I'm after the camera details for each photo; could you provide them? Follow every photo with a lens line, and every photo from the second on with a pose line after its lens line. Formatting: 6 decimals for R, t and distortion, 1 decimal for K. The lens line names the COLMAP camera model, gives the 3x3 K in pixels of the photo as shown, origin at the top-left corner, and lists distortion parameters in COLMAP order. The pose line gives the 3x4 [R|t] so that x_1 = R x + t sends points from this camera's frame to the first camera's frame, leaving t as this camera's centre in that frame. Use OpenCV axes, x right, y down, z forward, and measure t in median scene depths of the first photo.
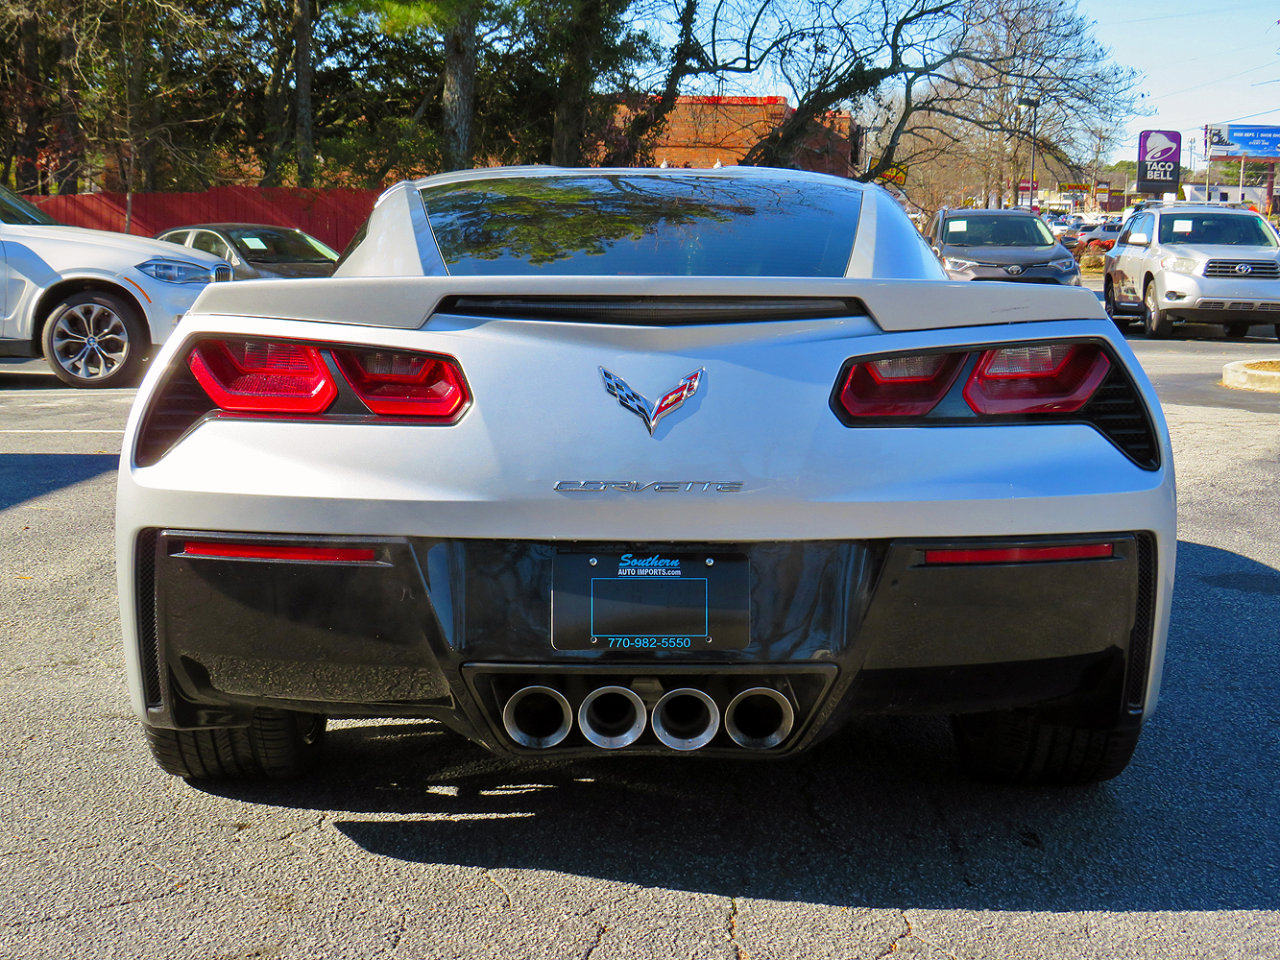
lens RADIAL K [[2176.5, 0, 615.0], [0, 2176.5, 482.9], [0, 0, 1]] dist [-0.156821, -0.181300]
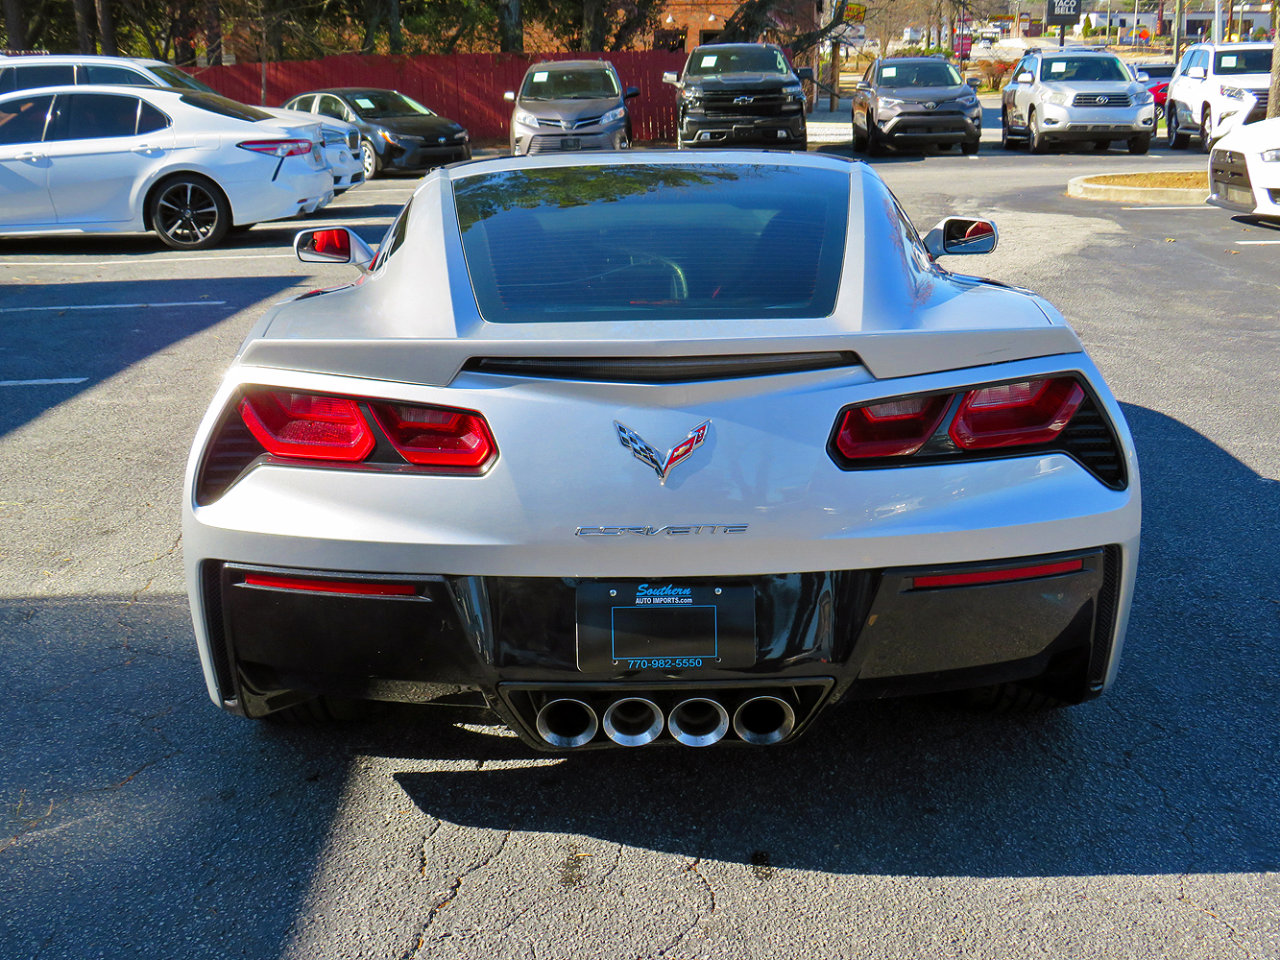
lens RADIAL K [[1520.0, 0, 636.2], [0, 1520.0, 480.6], [0, 0, 1]] dist [-0.035975, 0.007042]
pose [[0.999812, -0.018780, -0.004762, 0.006432], [0.019290, 0.987864, 0.154122, -0.135826], [0.001810, -0.154185, 0.988040, 0.239260]]
